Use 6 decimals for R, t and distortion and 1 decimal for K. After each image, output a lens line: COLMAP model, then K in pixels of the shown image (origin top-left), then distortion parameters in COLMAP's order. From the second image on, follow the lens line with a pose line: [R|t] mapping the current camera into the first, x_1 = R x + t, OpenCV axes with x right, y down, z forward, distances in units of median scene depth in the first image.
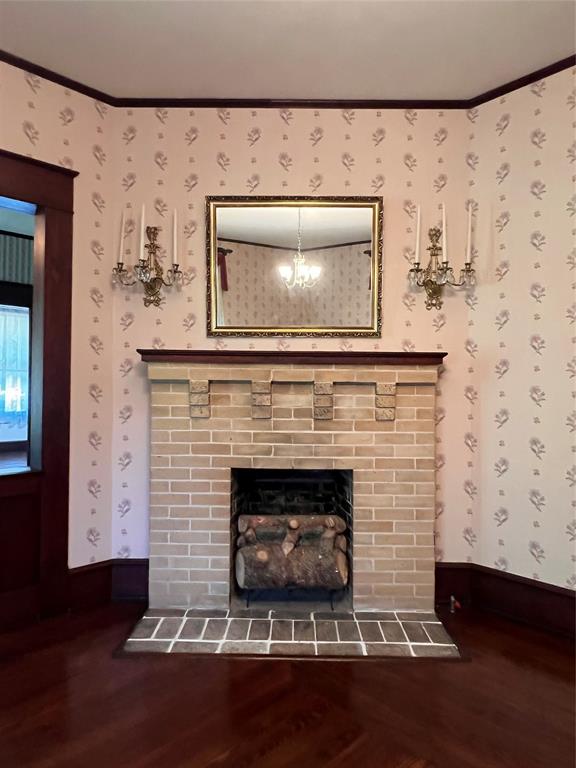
lens RADIAL K [[493.8, 0, 291.1], [0, 493.8, 382.1], [0, 0, 1]] dist [-0.002652, 0.001755]
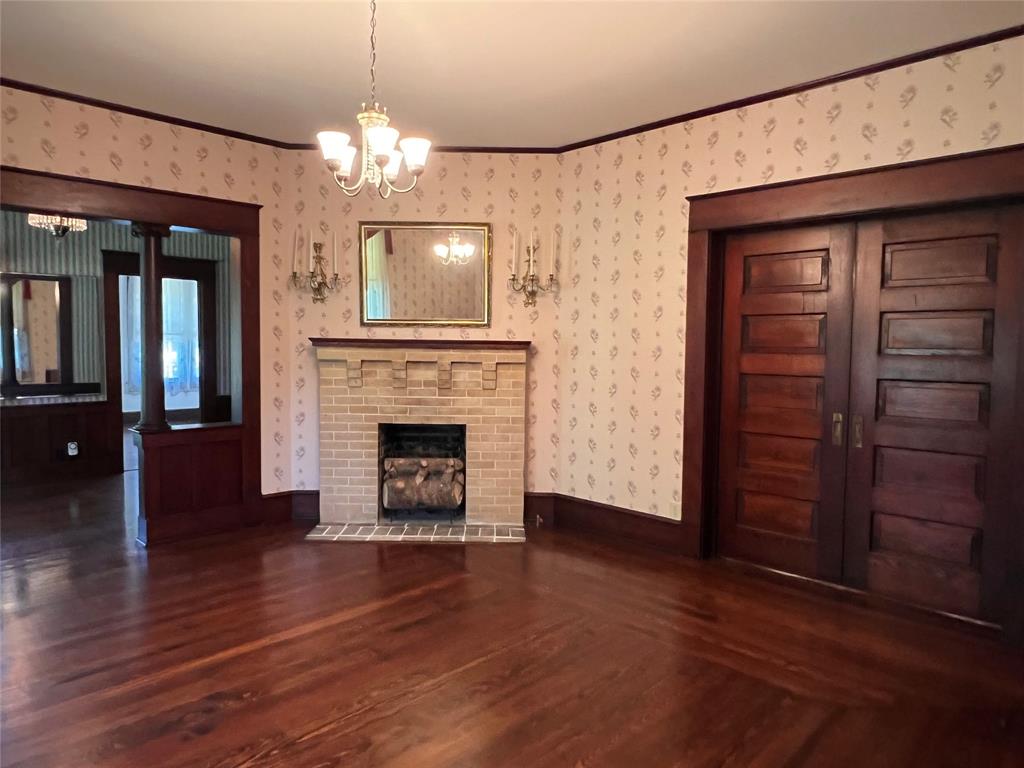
lens RADIAL K [[658.4, 0, 508.5], [0, 658.4, 386.3], [0, 0, 1]] dist [-0.002652, 0.001755]
pose [[0.999830, 0.004379, 0.017887, 0.208079], [-0.005662, 0.997366, 0.072317, -0.063933], [-0.017524, -0.072406, 0.997221, -0.831728]]
